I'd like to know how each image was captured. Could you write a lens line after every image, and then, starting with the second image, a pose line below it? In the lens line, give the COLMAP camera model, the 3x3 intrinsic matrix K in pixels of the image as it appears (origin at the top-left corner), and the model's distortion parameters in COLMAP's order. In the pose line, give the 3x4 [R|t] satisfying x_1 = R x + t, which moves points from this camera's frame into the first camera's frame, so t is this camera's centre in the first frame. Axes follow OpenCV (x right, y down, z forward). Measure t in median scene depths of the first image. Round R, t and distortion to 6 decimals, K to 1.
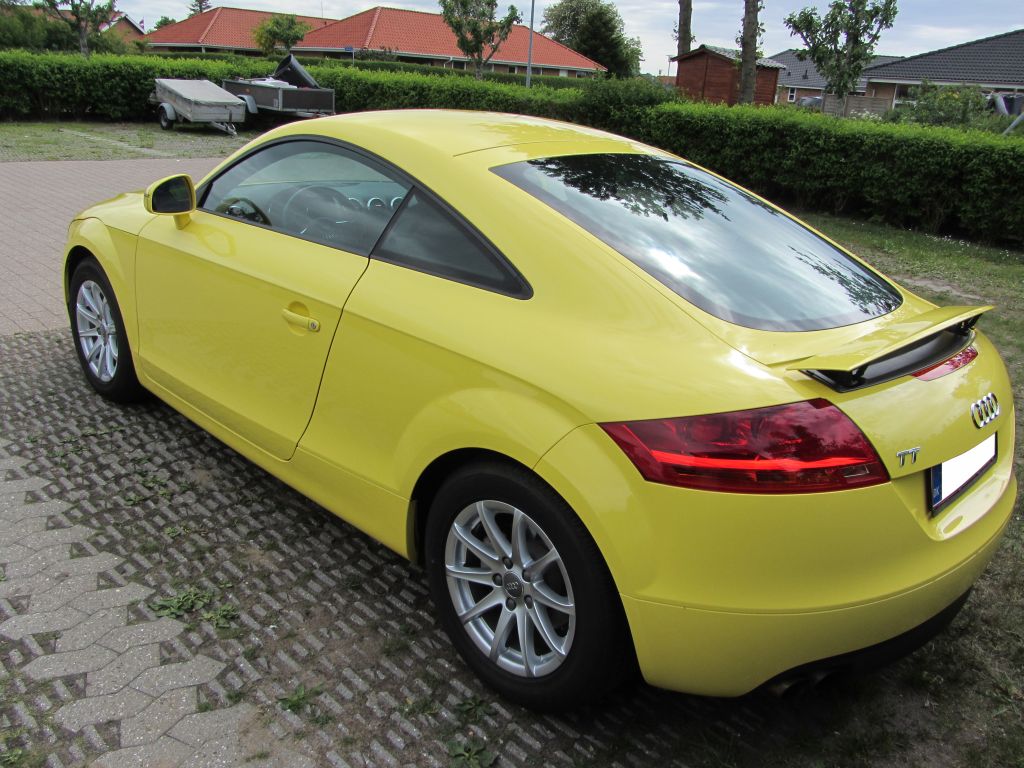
lens RADIAL K [[836.0, 0, 512.6], [0, 836.0, 385.4], [0, 0, 1]] dist [-0.013083, 0.000567]
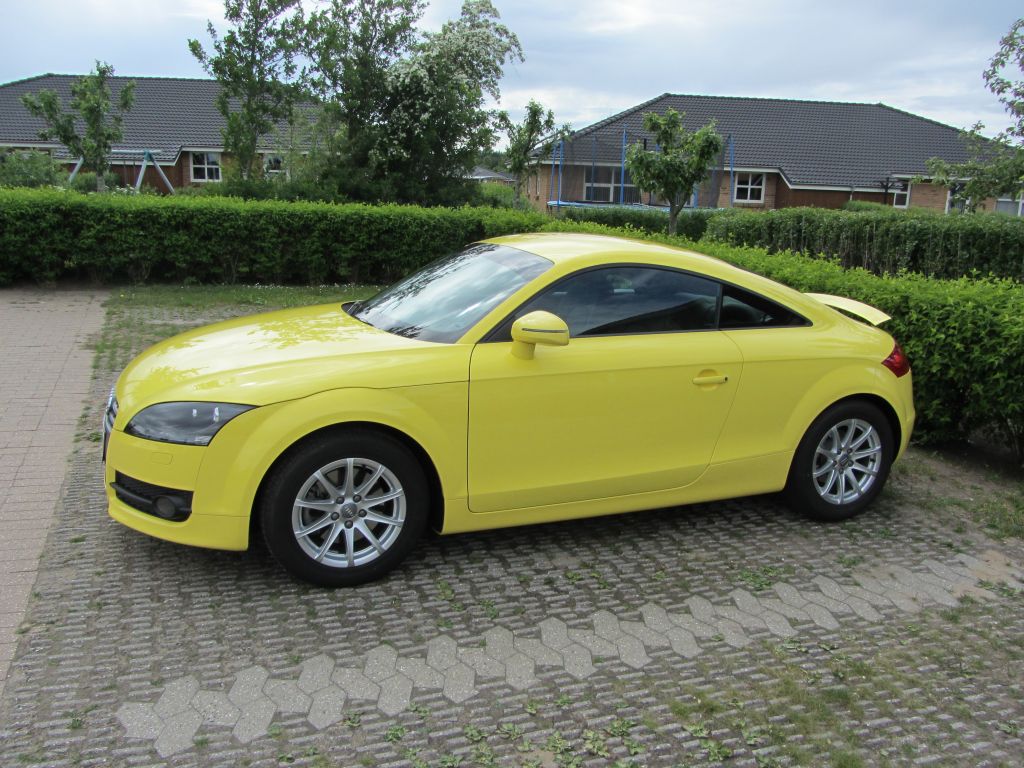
lens RADIAL K [[836.0, 0, 512.9], [0, 836.0, 383.0], [0, 0, 1]] dist [-0.013083, 0.000567]
pose [[0.414036, -0.266125, 0.870489, -0.408216], [0.313167, 0.939575, 0.138292, -0.093539], [-0.854693, 0.215350, 0.472360, 0.138710]]
